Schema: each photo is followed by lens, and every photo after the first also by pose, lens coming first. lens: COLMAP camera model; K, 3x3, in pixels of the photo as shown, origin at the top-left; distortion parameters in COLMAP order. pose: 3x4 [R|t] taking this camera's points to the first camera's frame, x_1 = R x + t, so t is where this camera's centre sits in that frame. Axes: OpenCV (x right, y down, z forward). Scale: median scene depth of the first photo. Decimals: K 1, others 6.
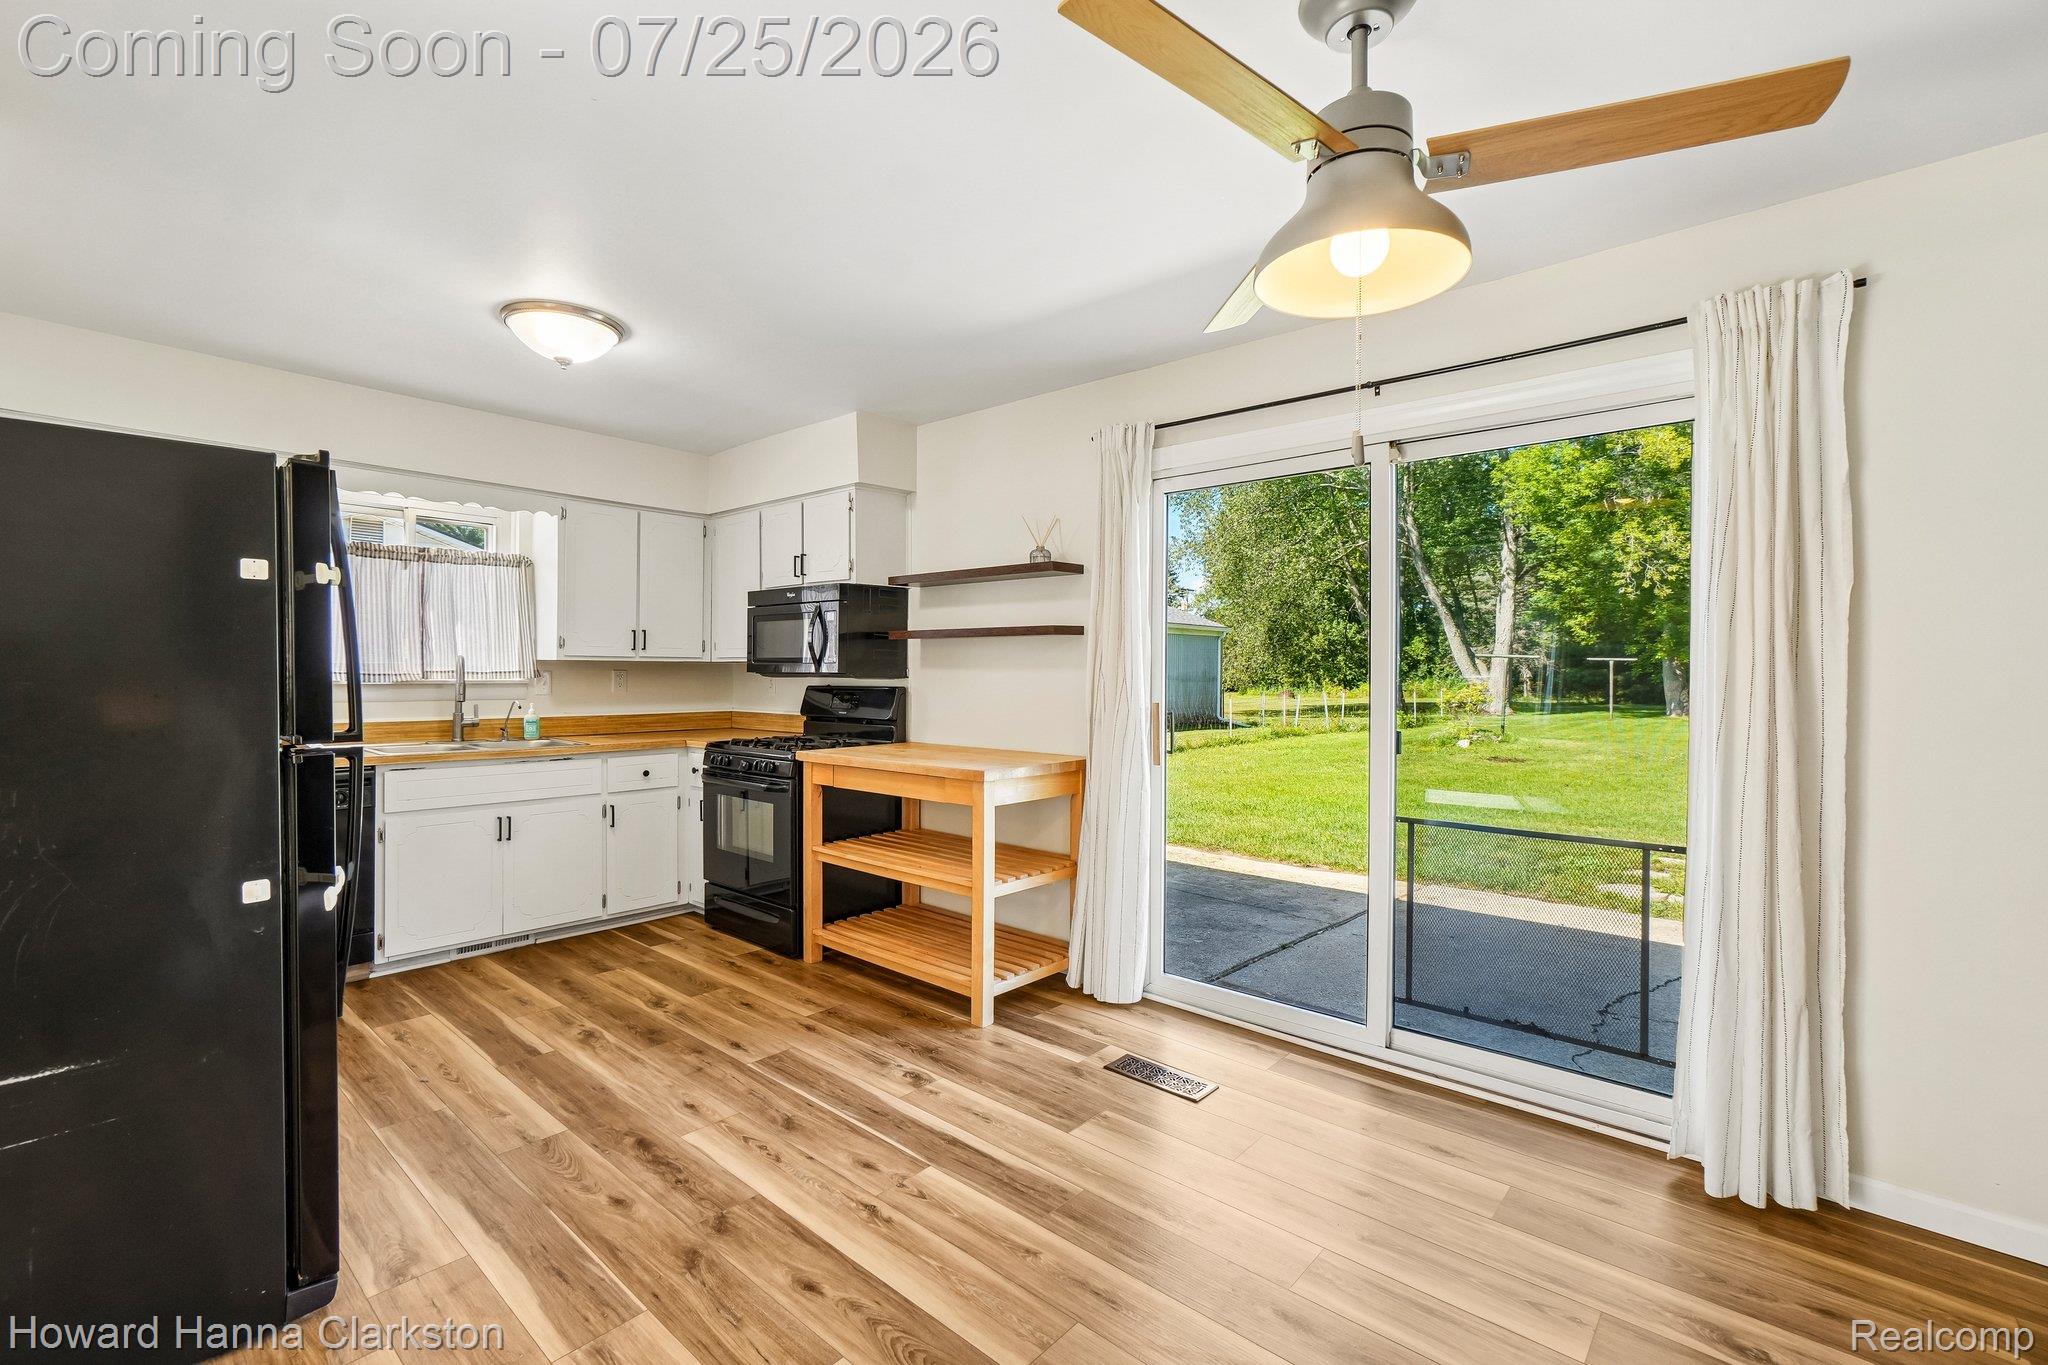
lens RADIAL K [[883.3, 0, 1026.7], [0, 883.3, 677.8], [0, 0, 1]] dist [-0.004447, 0.000266]
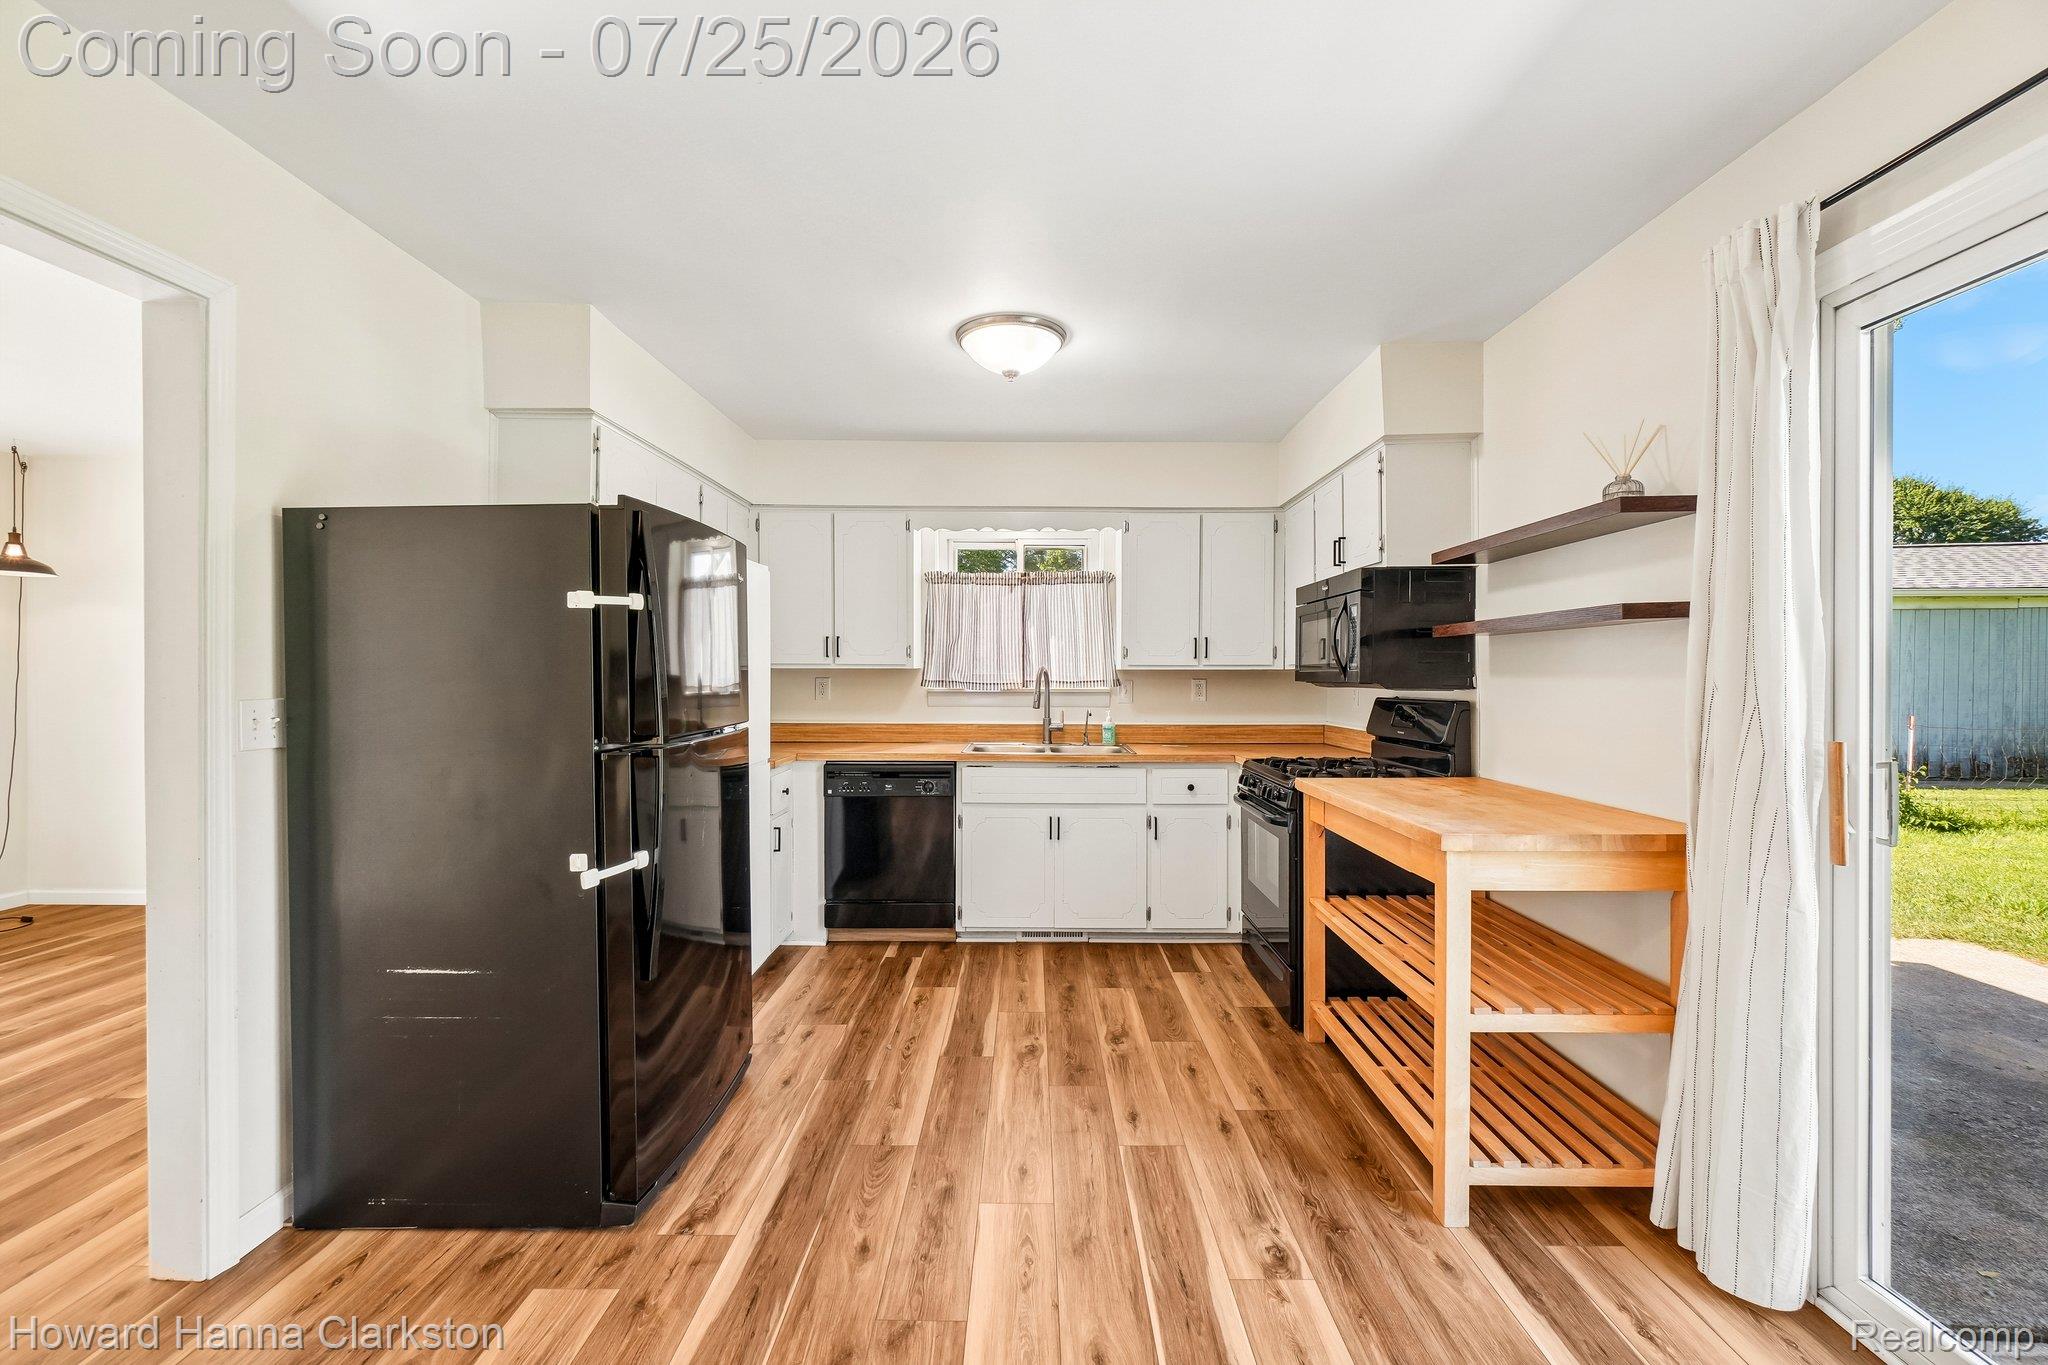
lens RADIAL K [[883.3, 0, 1026.7], [0, 883.3, 677.8], [0, 0, 1]] dist [-0.004447, 0.000266]
pose [[0.661677, -0.003550, -0.749781, 0.179013], [-0.002822, 0.999970, -0.007225, -0.003015], [0.749784, 0.006896, 0.661647, 0.254446]]
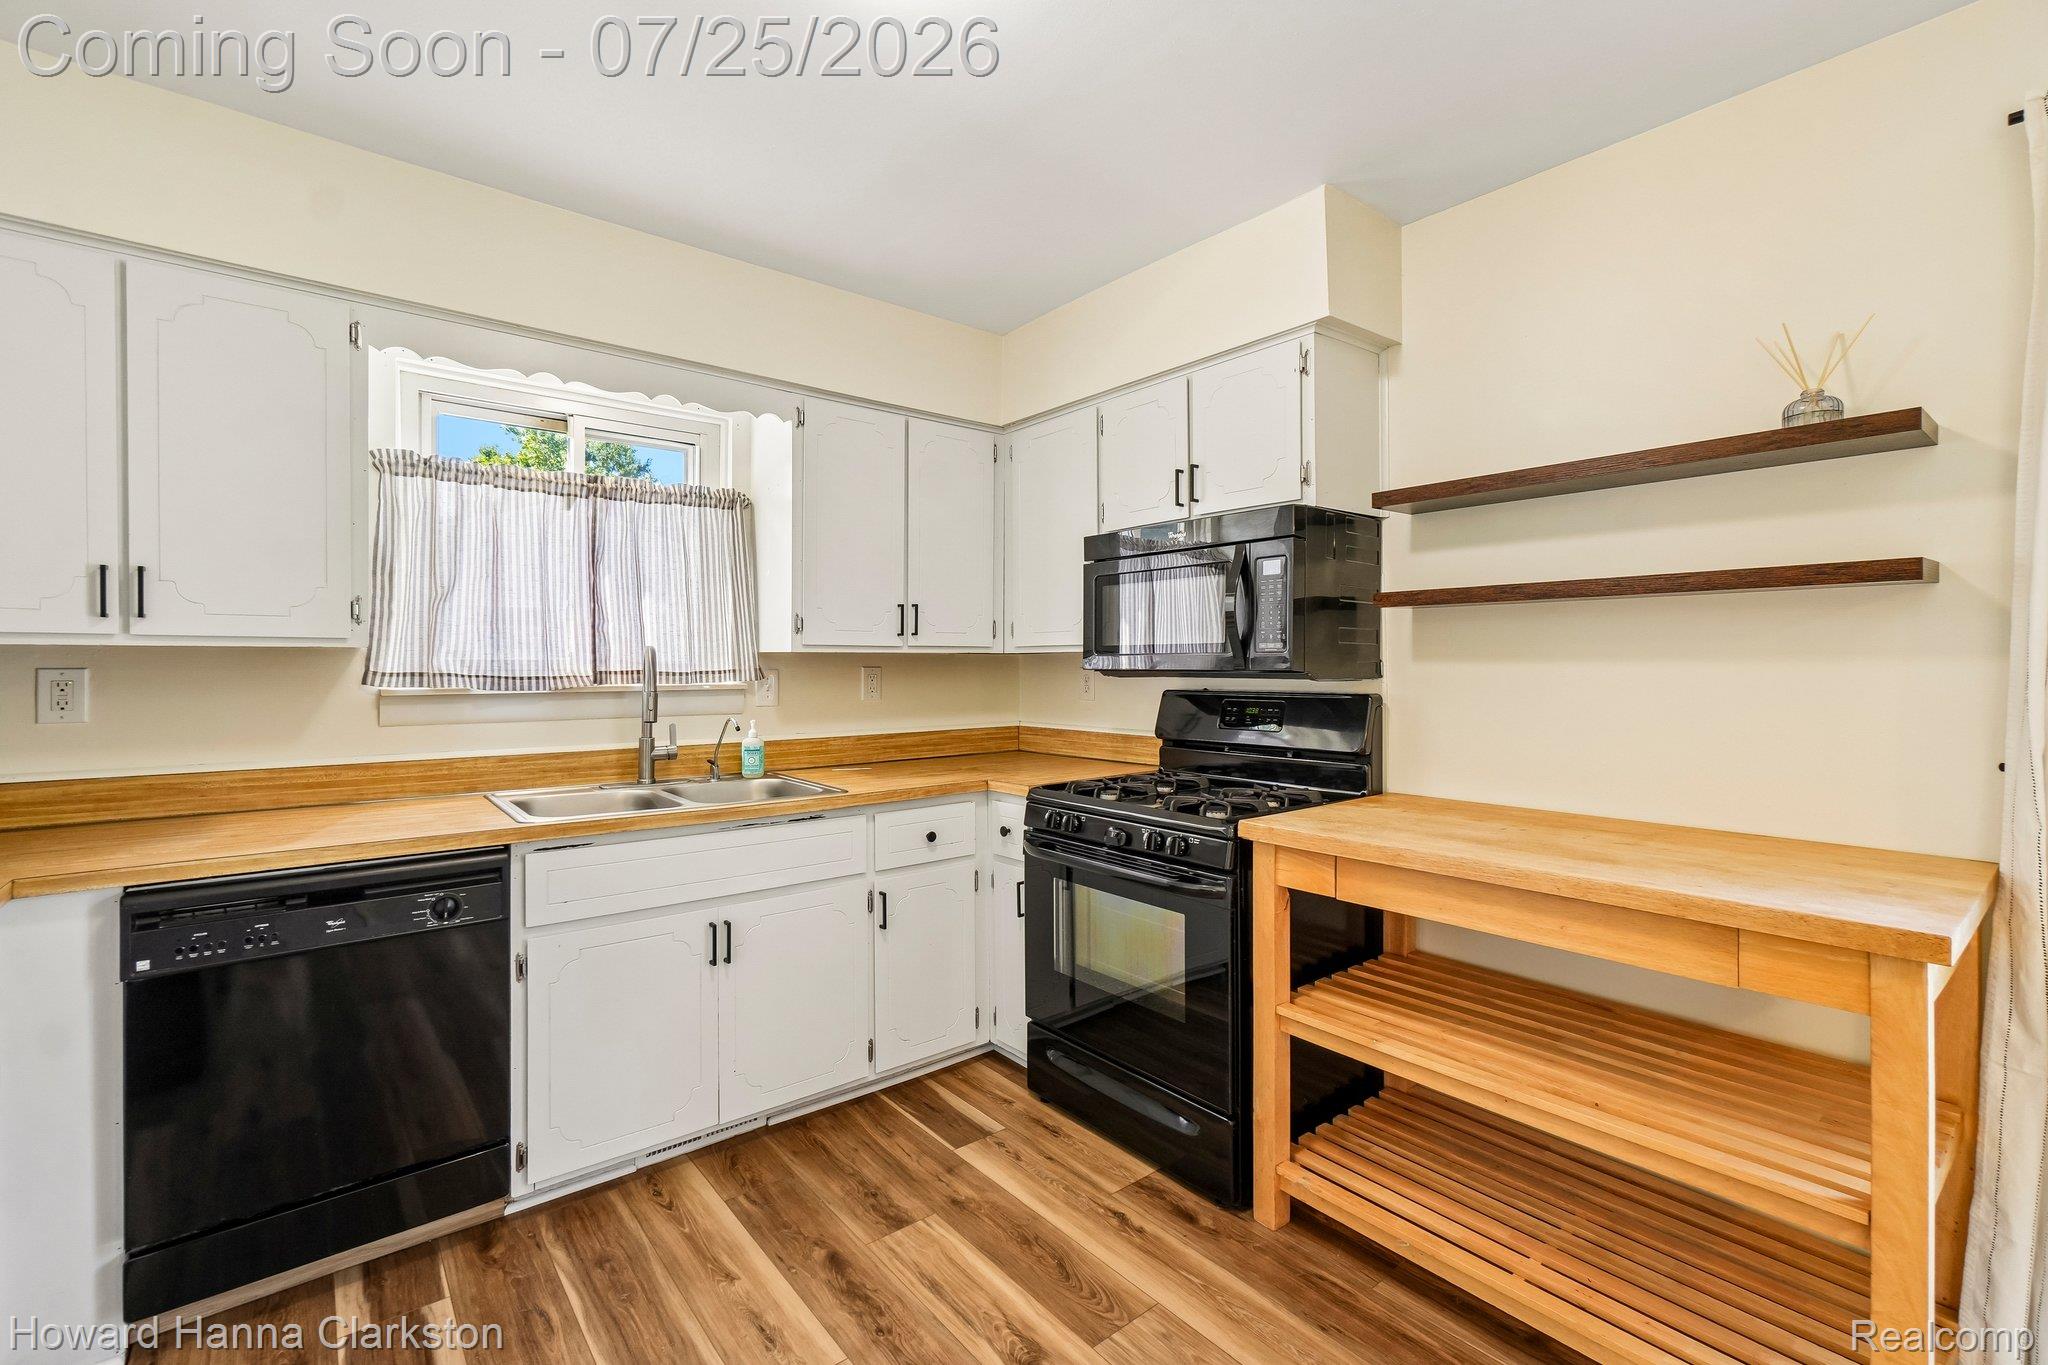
lens RADIAL K [[903.6, 0, 1047.1], [0, 903.6, 668.3], [0, 0, 1]] dist [-0.003686, -0.000136]
pose [[0.987527, -0.006383, -0.157323, -0.272810], [0.006165, 0.999979, -0.001878, -0.006964], [0.157331, 0.000884, 0.987545, 0.426846]]
